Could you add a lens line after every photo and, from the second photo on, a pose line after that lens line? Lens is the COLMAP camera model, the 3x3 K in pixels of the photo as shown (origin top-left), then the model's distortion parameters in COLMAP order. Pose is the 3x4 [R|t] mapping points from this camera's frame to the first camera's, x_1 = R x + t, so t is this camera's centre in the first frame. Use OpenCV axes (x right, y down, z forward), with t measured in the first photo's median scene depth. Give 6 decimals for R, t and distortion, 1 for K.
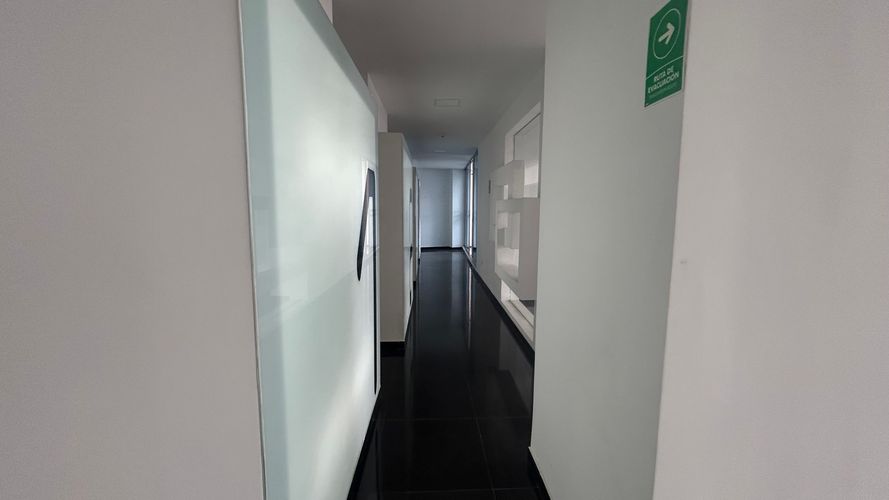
lens RADIAL K [[361.1, 0, 446.5], [0, 361.1, 252.6], [0, 0, 1]] dist [-0.000213, -0.000560]
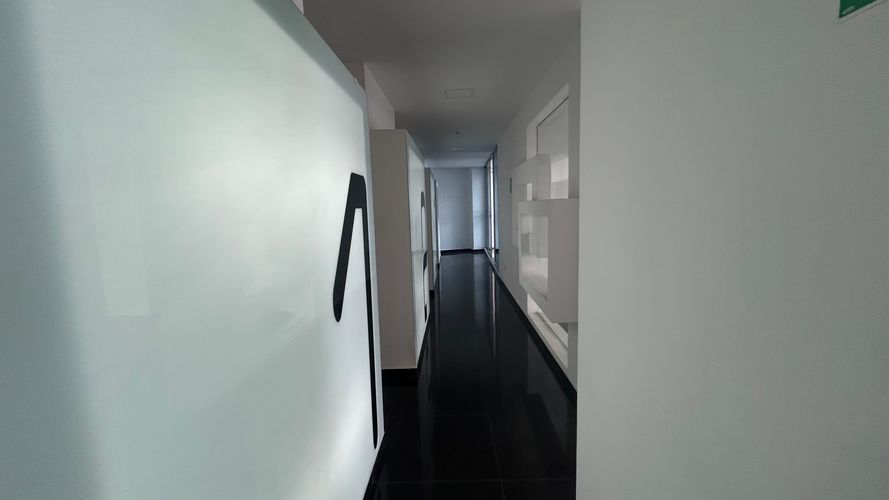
lens RADIAL K [[361.1, 0, 442.8], [0, 361.1, 247.1], [0, 0, 1]] dist [-0.000213, -0.000560]
pose [[0.996753, -0.028946, -0.075140, 0.015603], [0.028025, 0.999519, -0.013281, -0.025072], [0.075488, 0.011132, 0.997085, 0.105642]]
